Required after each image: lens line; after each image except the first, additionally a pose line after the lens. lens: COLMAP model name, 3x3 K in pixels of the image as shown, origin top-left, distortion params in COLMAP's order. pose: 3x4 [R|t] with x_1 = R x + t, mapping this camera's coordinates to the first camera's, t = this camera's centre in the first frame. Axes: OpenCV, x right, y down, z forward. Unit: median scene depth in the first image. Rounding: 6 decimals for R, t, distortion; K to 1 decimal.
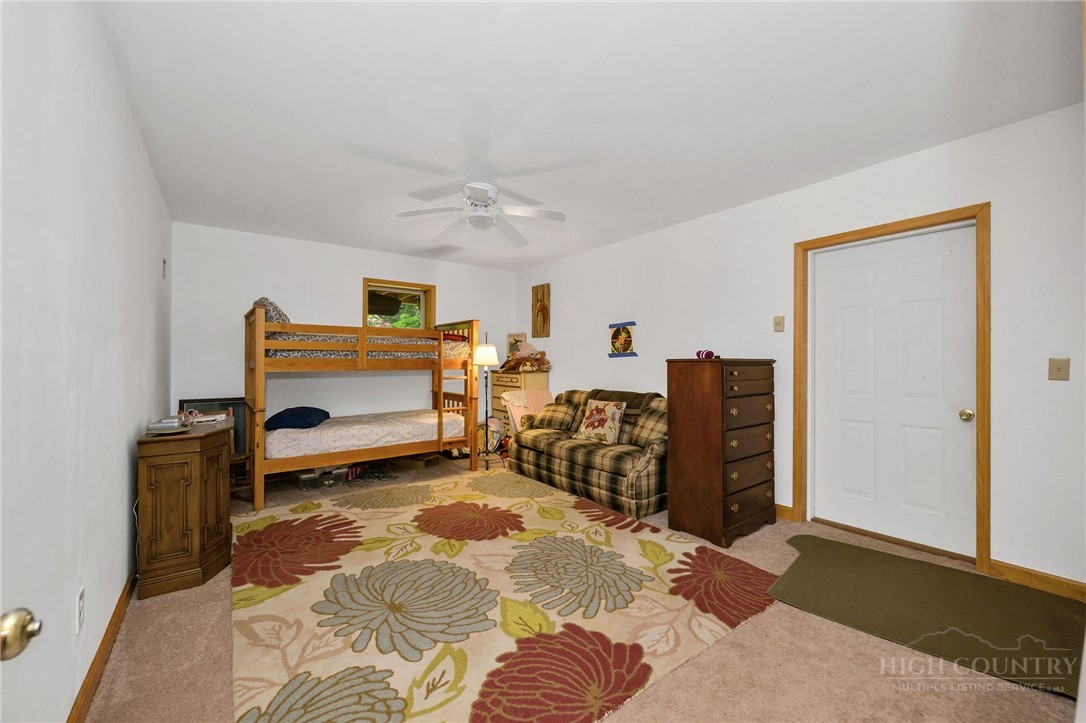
lens RADIAL K [[438.0, 0, 540.9], [0, 438.0, 363.3], [0, 0, 1]] dist [0.000367, -0.000118]
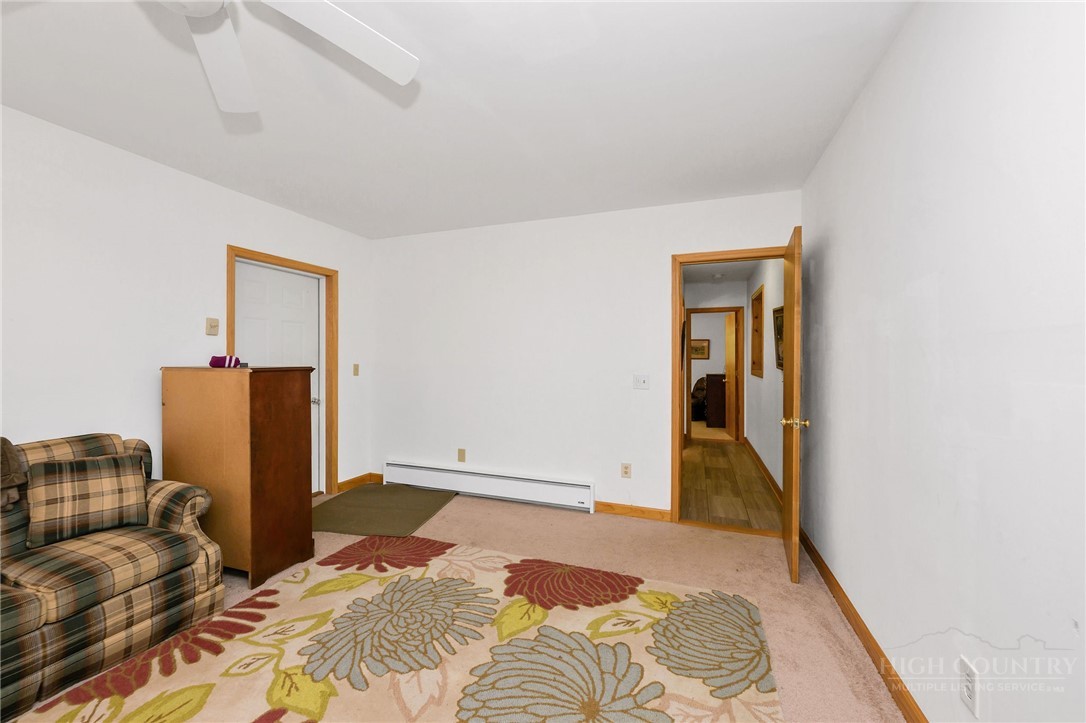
lens RADIAL K [[404.6, 0, 541.0], [0, 404.6, 359.2], [0, 0, 1]] dist [-0.003421, -0.000324]
pose [[-0.533224, -0.000842, 0.845974, -0.823723], [-0.000391, 1.000000, 0.000749, -0.037688], [-0.845974, 0.000068, -0.533224, 1.363883]]
